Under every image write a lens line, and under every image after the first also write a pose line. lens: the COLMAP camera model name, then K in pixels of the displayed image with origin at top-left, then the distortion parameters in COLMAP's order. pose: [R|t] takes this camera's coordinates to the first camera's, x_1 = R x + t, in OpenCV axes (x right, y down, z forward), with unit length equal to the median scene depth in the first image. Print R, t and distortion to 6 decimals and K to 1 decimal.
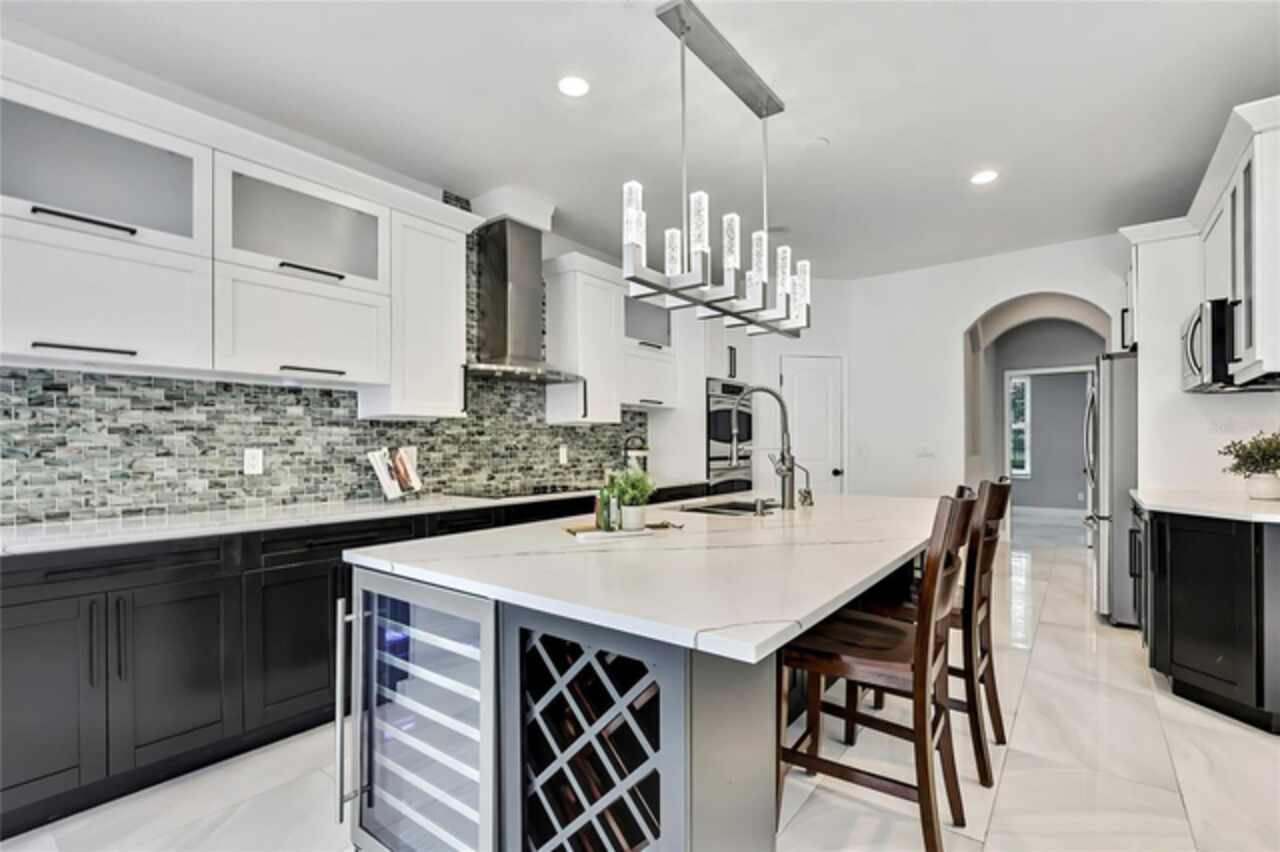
lens RADIAL K [[577.9, 0, 668.7], [0, 577.9, 444.7], [0, 0, 1]] dist [-0.003068, -0.000271]
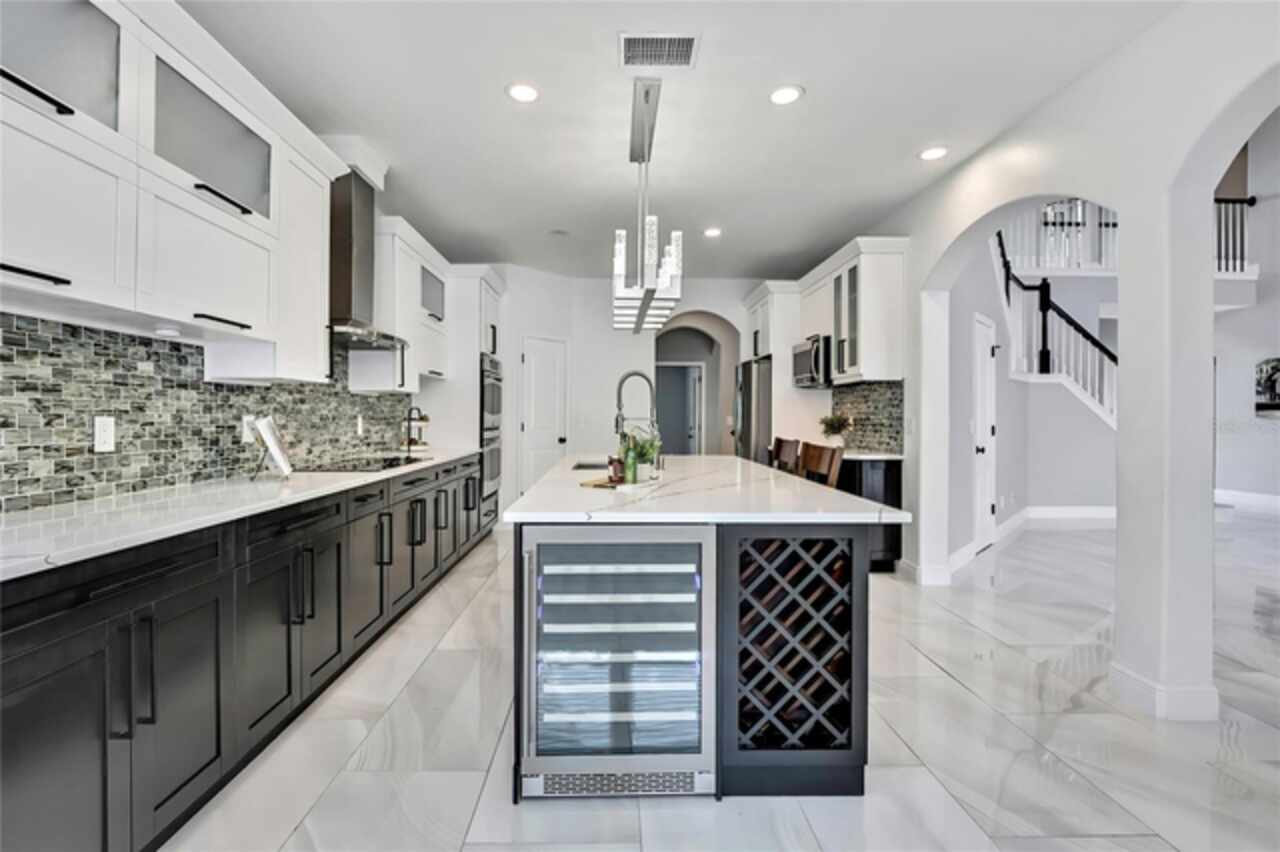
lens RADIAL K [[559.7, 0, 644.1], [0, 559.7, 422.3], [0, 0, 1]] dist [-0.013194, -0.000289]
pose [[0.781708, 0.001016, 0.623643, -0.564759], [-0.007464, 0.999942, 0.007727, 0.002721], [-0.623599, -0.010695, 0.781671, 0.012556]]
